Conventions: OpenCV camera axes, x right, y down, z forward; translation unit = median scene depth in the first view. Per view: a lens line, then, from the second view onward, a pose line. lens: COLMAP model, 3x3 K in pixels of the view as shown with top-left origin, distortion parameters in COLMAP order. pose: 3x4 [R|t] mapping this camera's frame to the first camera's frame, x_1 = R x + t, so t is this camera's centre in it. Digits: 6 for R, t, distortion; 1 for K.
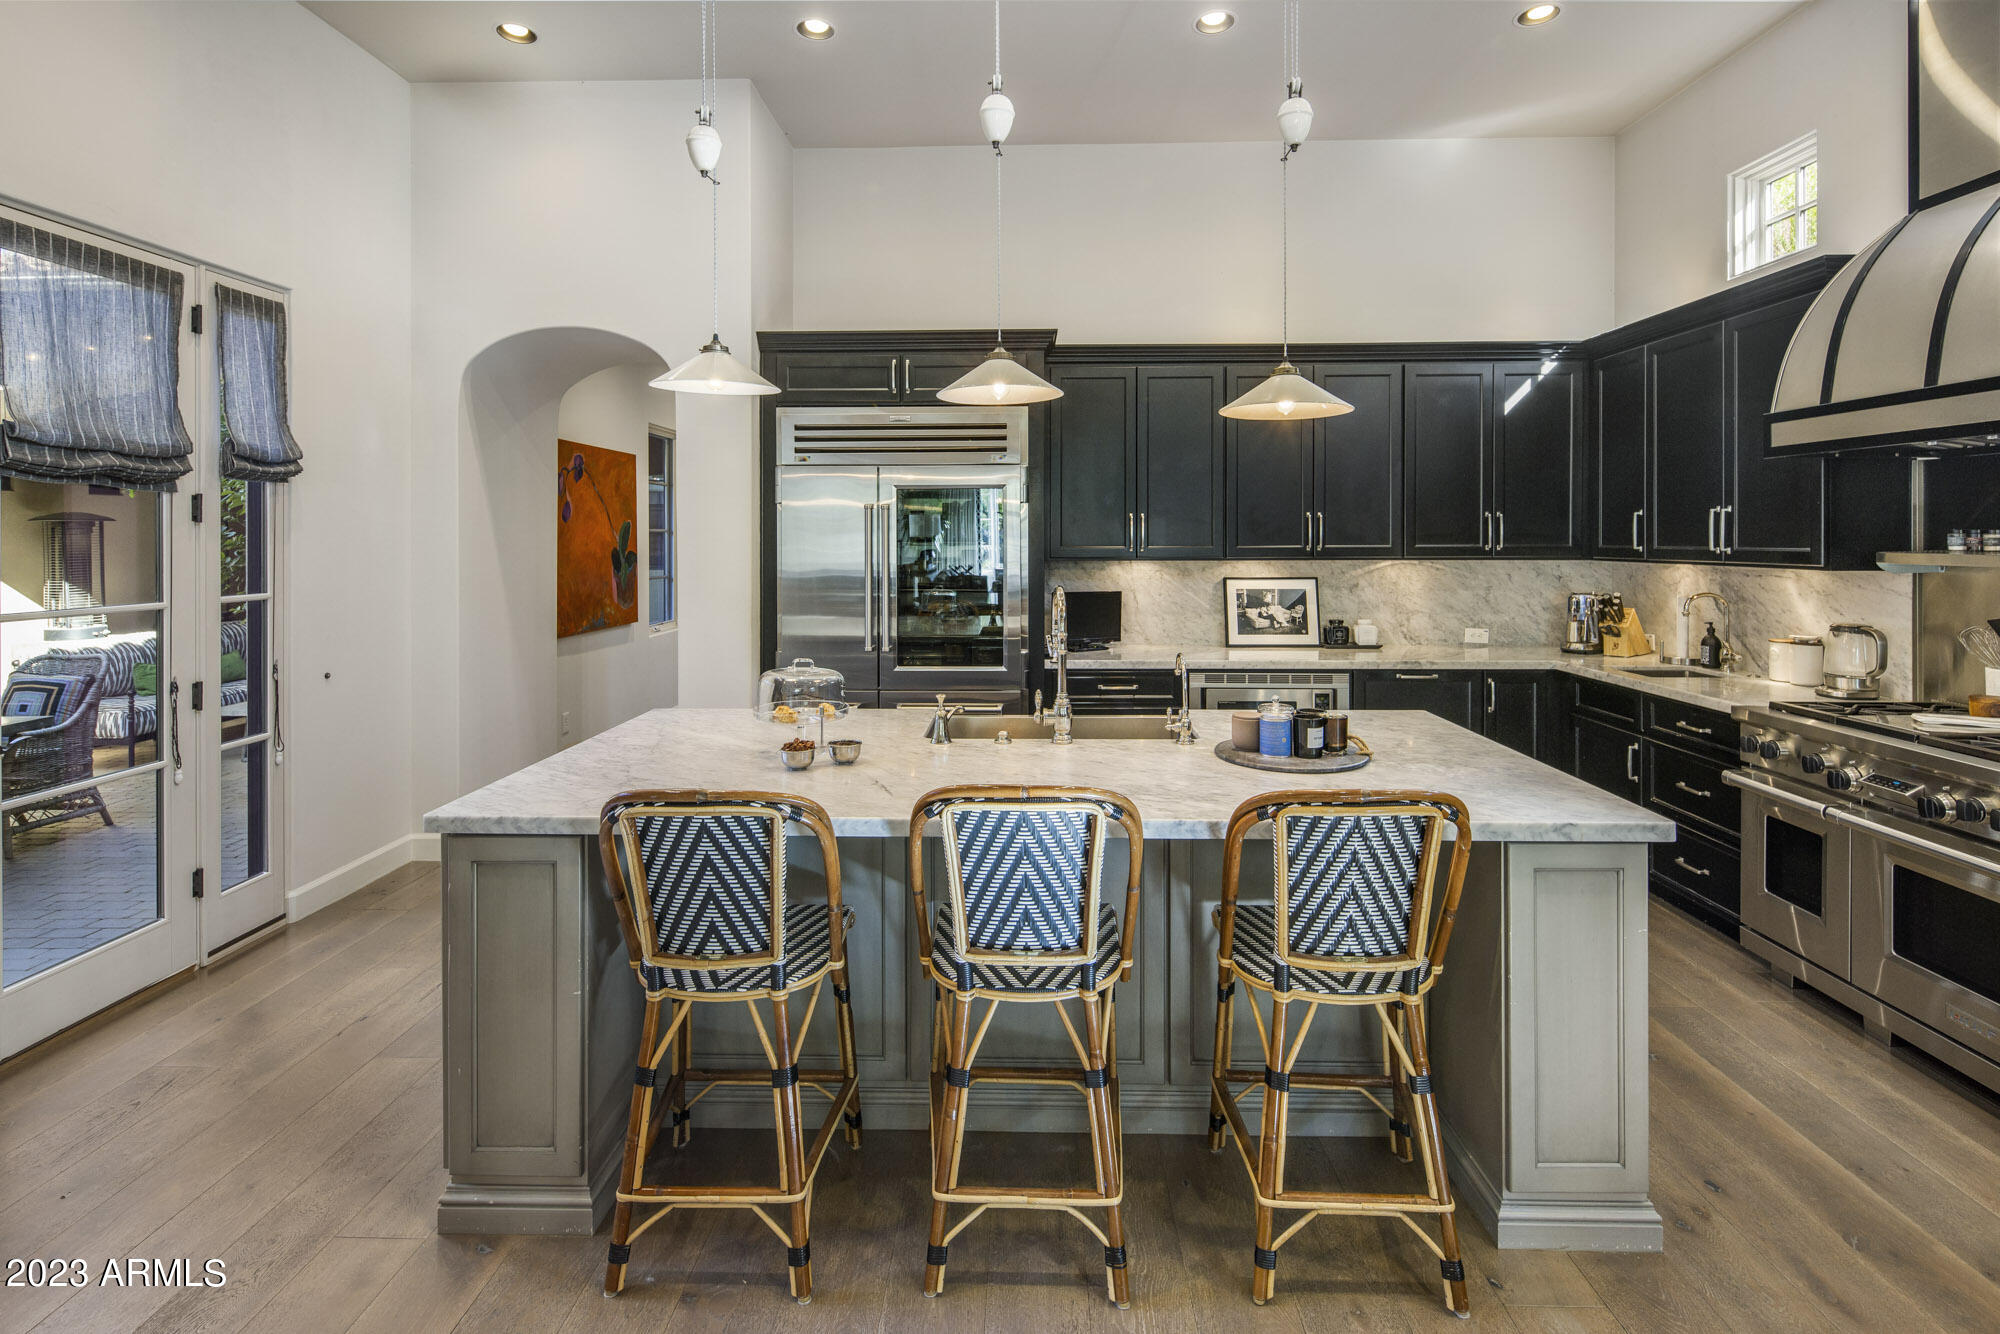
lens RADIAL K [[972.3, 0, 1000.2], [0, 972.3, 543.1], [0, 0, 1]] dist [0.000120, 0.000275]
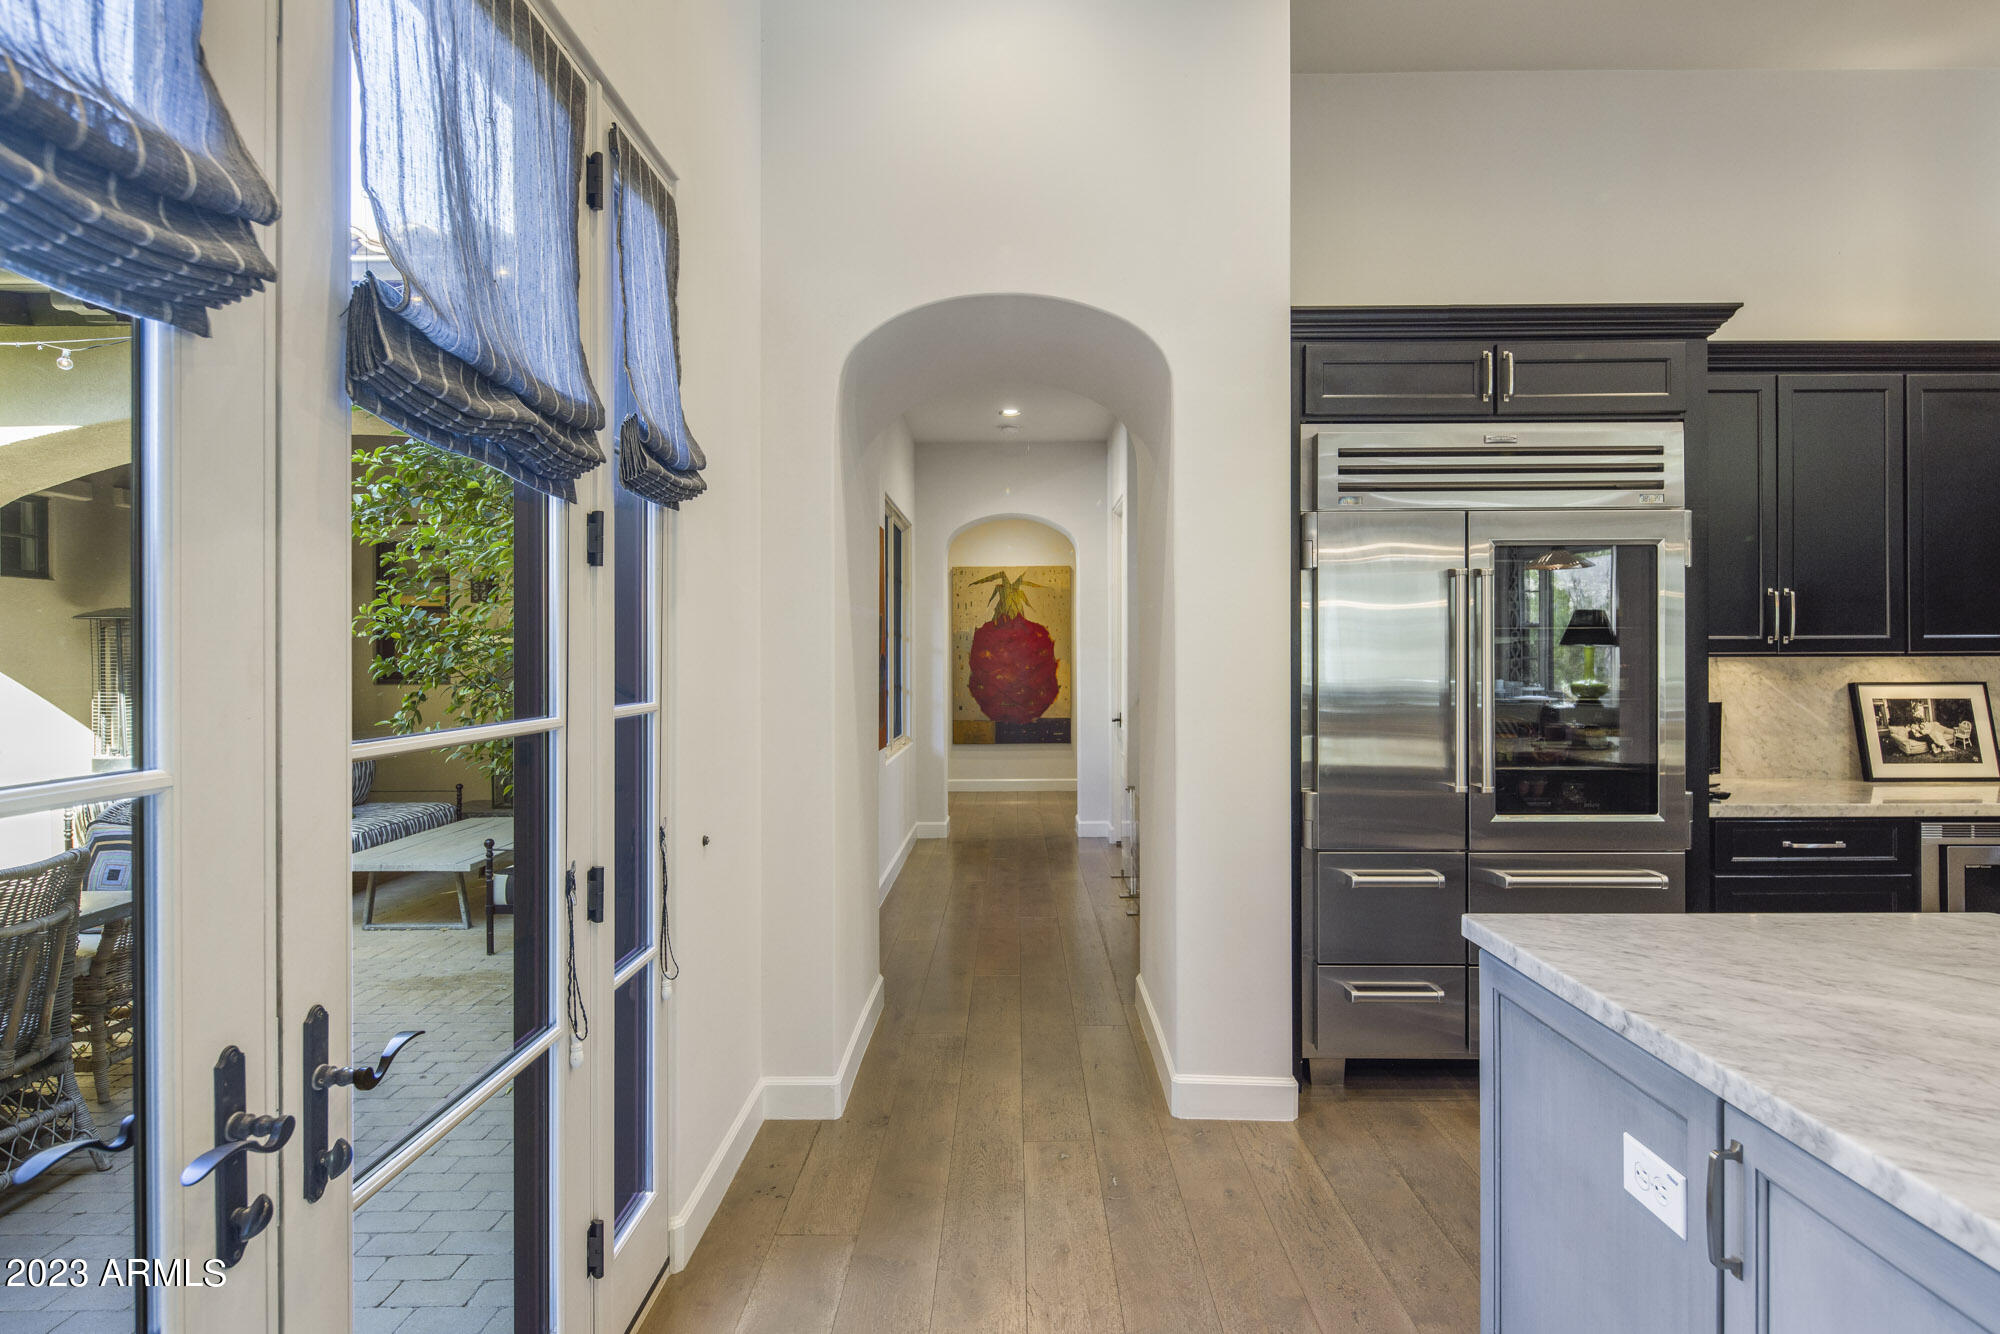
lens RADIAL K [[975.4, 0, 1005.5], [0, 975.4, 661.5], [0, 0, 1]] dist [0.000610, 0.000115]
pose [[0.999841, -0.001131, 0.017813, -0.450350], [0.001161, 0.999998, -0.001697, 0.023478], [-0.017811, 0.001718, 0.999840, 0.344514]]
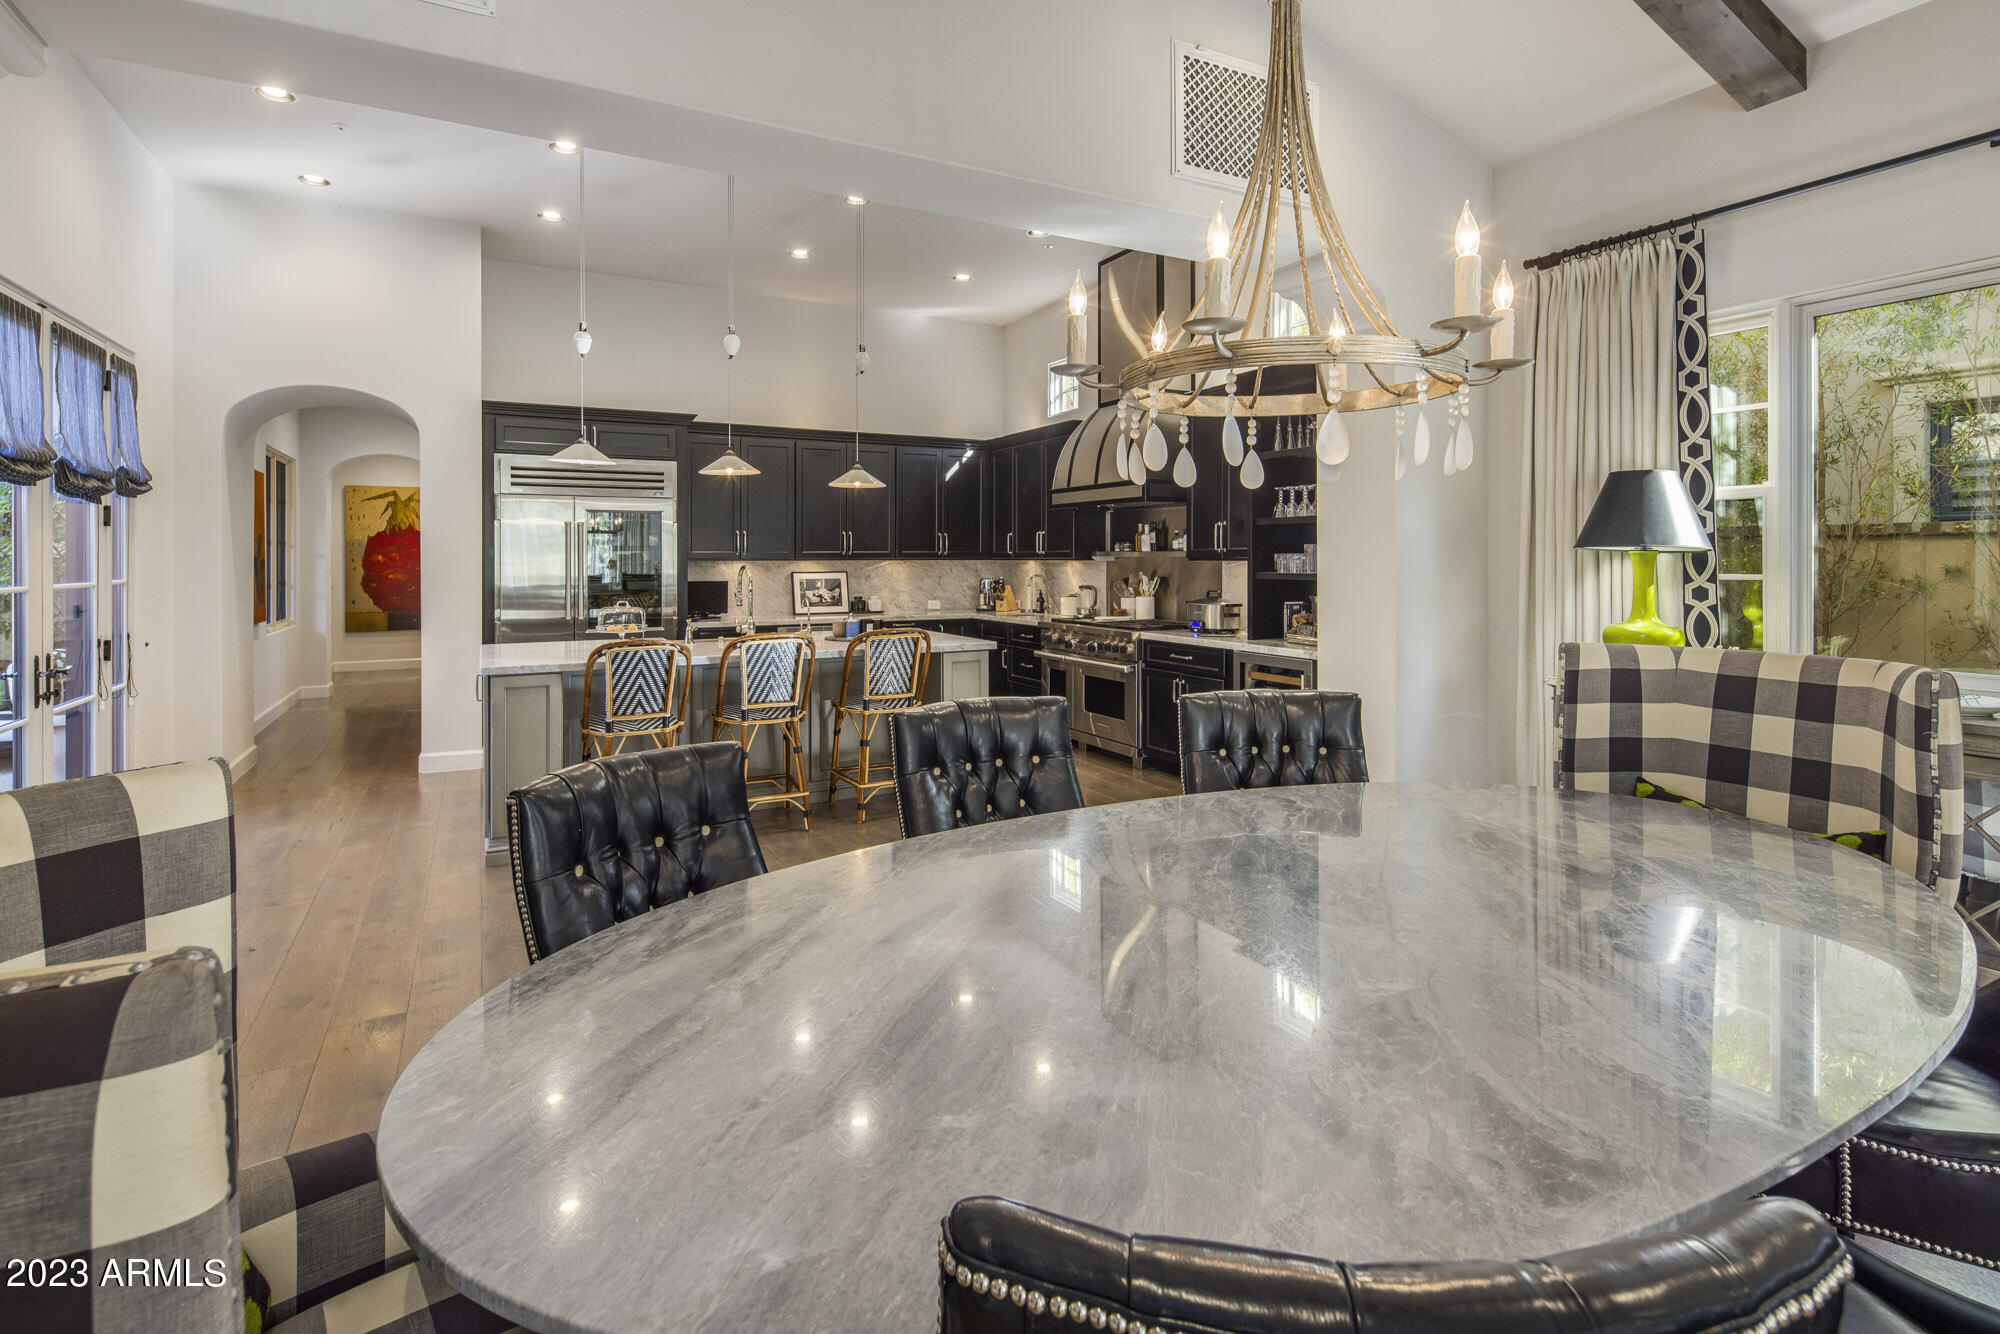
lens RADIAL K [[966.5, 0, 1003.7], [0, 966.5, 564.7], [0, 0, 1]] dist [0.001097, 0.000031]
pose [[0.865440, -0.002452, 0.501007, -0.299244], [0.003067, 0.999995, -0.000404, 0.028533], [-0.501004, 0.001886, 0.865443, -0.622350]]
